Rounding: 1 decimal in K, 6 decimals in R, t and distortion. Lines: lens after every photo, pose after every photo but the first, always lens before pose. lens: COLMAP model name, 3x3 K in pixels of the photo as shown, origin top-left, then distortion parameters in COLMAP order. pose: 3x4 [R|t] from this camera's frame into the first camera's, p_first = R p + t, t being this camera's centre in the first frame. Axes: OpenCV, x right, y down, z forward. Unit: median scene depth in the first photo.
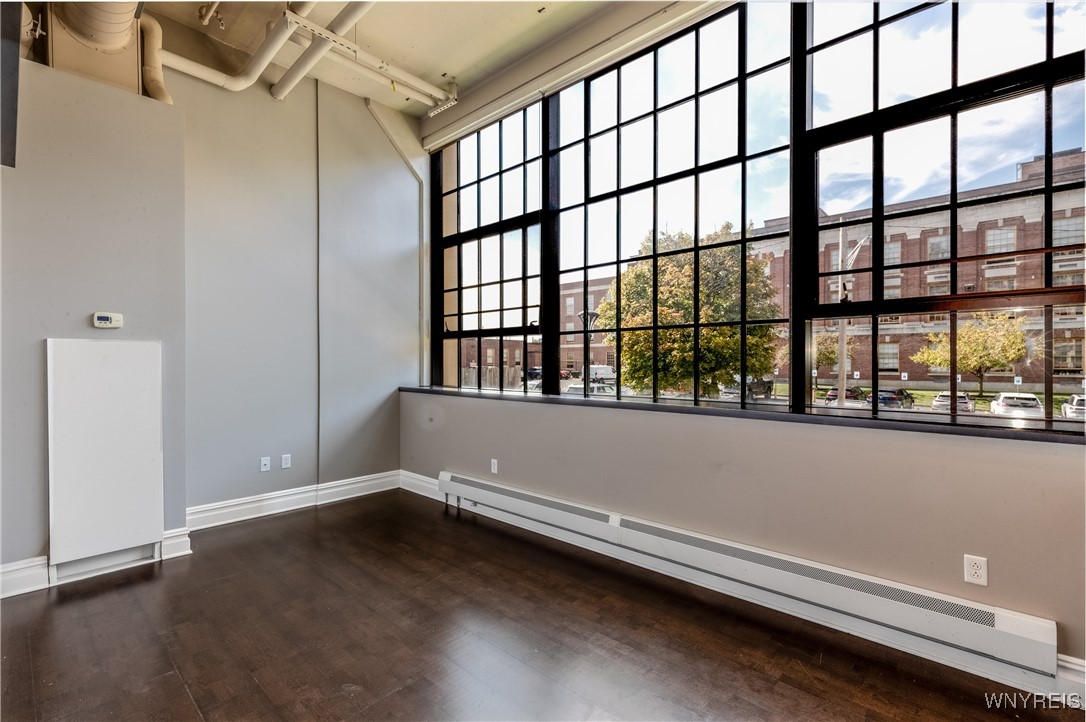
lens RADIAL K [[493.9, 0, 543.0], [0, 493.9, 361.0], [0, 0, 1]] dist [-0.012360, 0.000190]
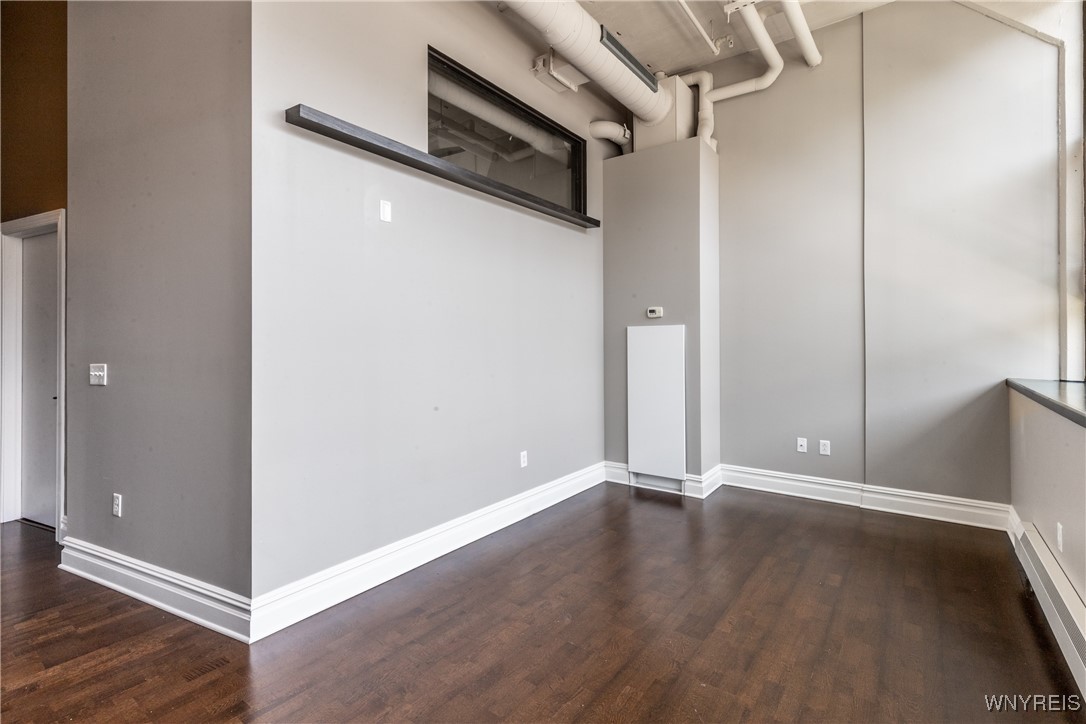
lens RADIAL K [[492.9, 0, 542.1], [0, 492.9, 339.7], [0, 0, 1]] dist [-0.000203, -0.000208]
pose [[0.097785, -0.005528, -0.995192, 0.440131], [0.002984, 0.999982, -0.005262, 0.002637], [0.995203, -0.002455, 0.097799, 0.460255]]
